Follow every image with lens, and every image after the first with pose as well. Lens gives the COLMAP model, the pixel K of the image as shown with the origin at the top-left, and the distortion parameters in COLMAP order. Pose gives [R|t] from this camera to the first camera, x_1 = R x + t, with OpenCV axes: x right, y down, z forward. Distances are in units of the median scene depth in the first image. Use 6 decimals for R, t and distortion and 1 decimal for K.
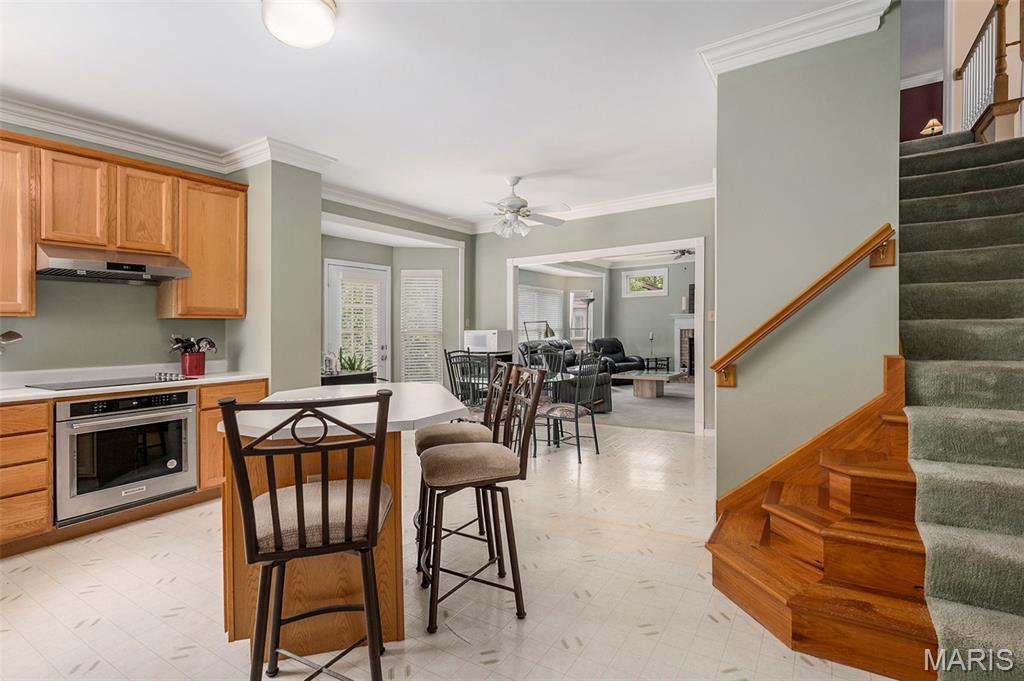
lens RADIAL K [[494.0, 0, 510.0], [0, 494.0, 338.7], [0, 0, 1]] dist [-0.026021, 0.002845]
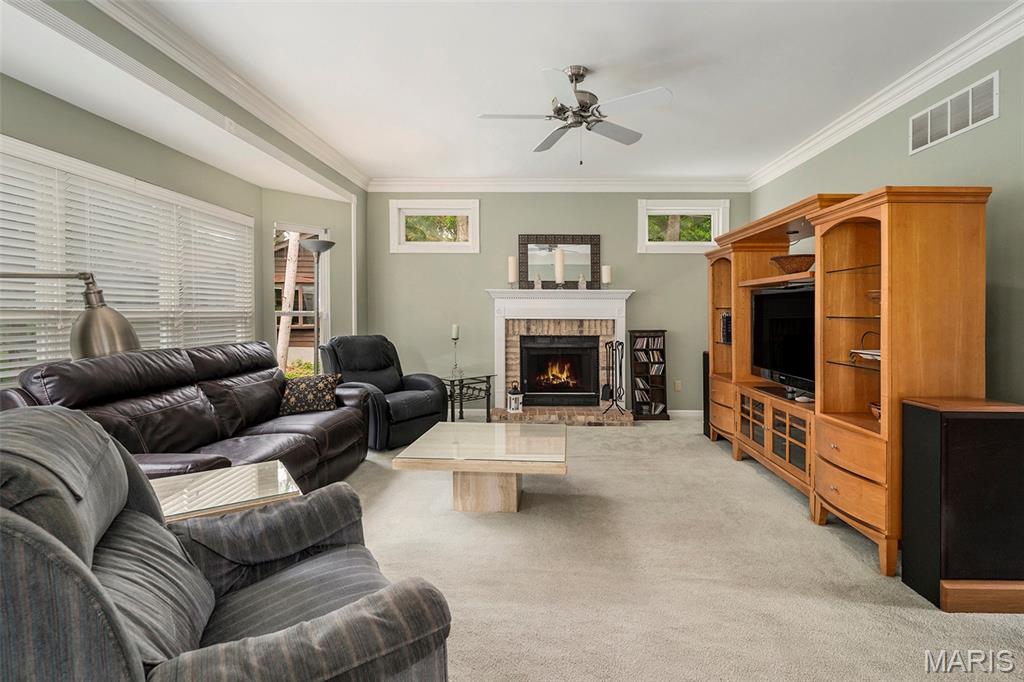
lens RADIAL K [[494.0, 0, 509.7], [0, 494.0, 334.7], [0, 0, 1]] dist [-0.026021, 0.002845]
pose [[0.847092, 0.004449, 0.531428, 0.074864], [-0.002540, 0.999987, -0.004322, -0.000582], [-0.531440, 0.002311, 0.847093, 0.559474]]
